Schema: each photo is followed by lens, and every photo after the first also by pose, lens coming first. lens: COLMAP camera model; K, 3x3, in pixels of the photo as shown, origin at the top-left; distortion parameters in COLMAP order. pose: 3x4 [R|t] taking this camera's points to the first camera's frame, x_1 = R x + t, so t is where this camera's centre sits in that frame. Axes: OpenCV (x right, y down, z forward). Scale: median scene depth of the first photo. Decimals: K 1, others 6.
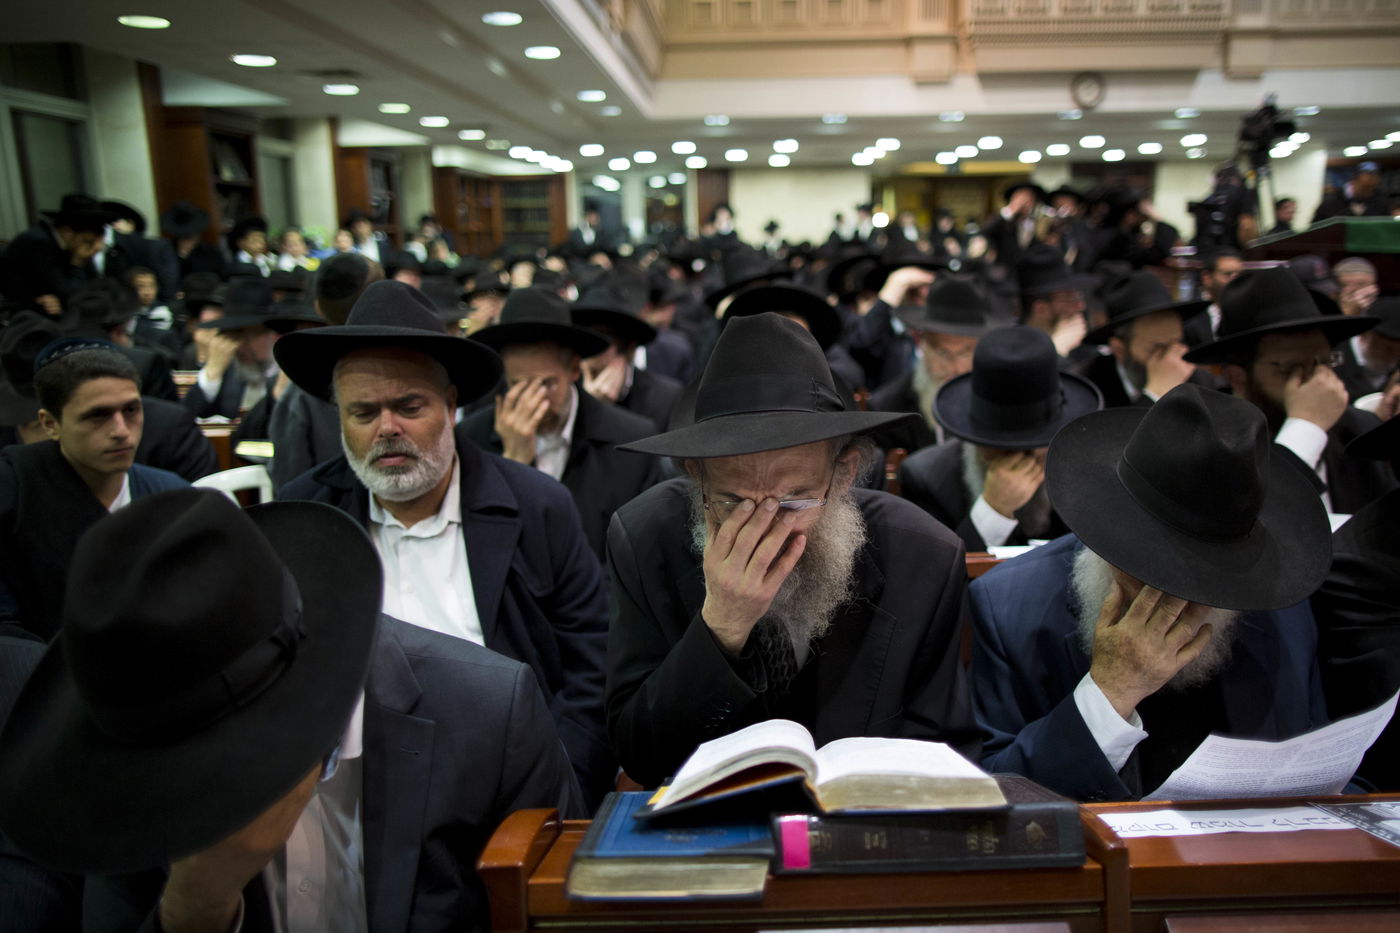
lens RADIAL K [[1064.4, 0, 730.5], [0, 1064.4, 465.1], [0, 0, 1]] dist [-0.092360, 0.082135]
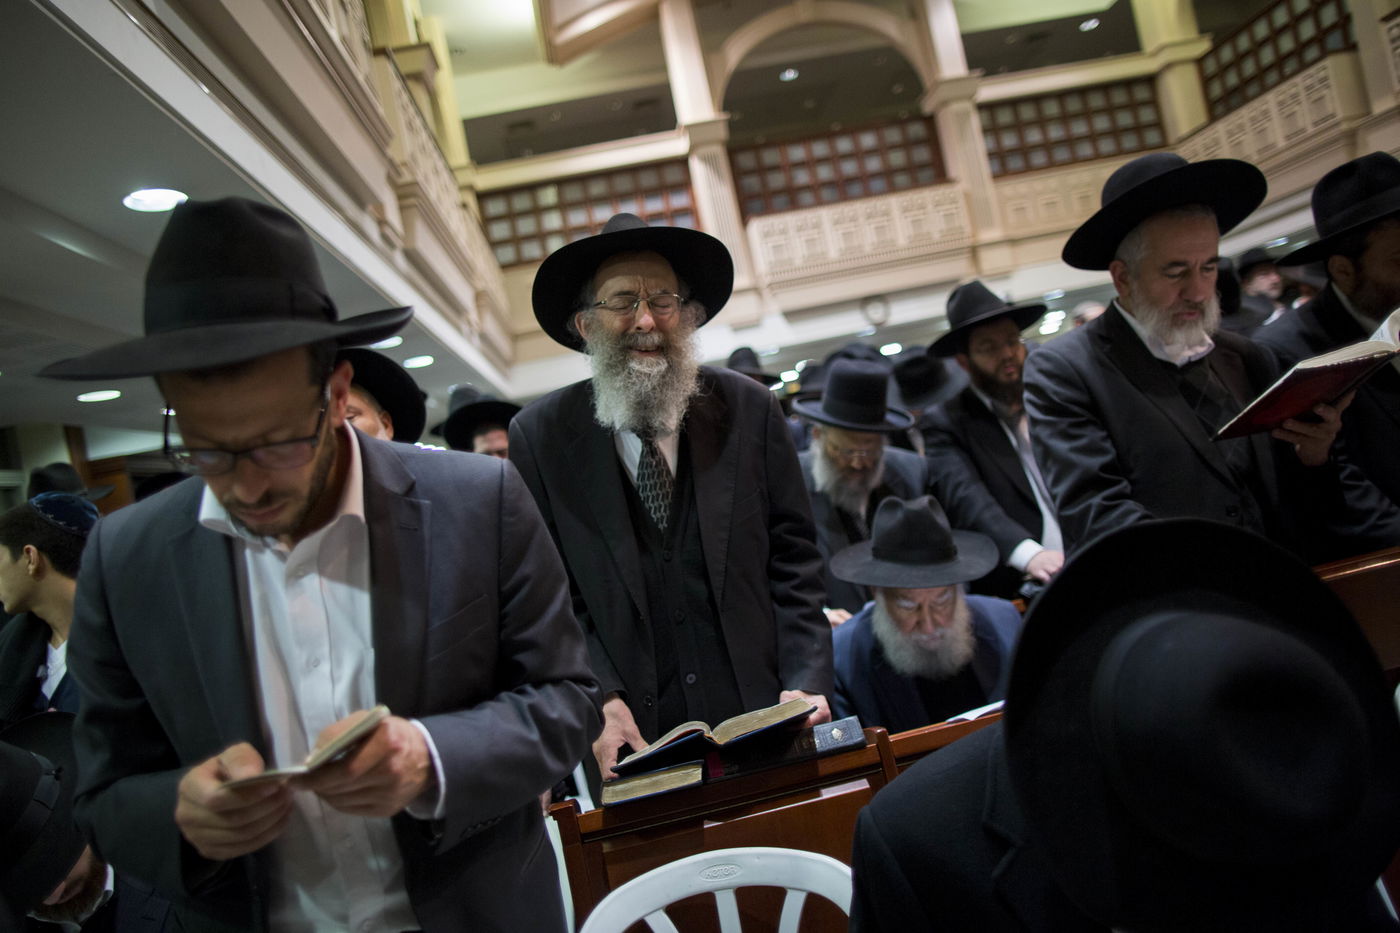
lens RADIAL K [[1064.4, 0, 730.5], [0, 1064.4, 465.1], [0, 0, 1]] dist [-0.092360, 0.082135]
pose [[0.974894, -0.181446, 0.129068, -0.006954], [0.205731, 0.955727, -0.210380, 0.030965], [-0.085181, 0.231652, 0.969062, -0.116988]]
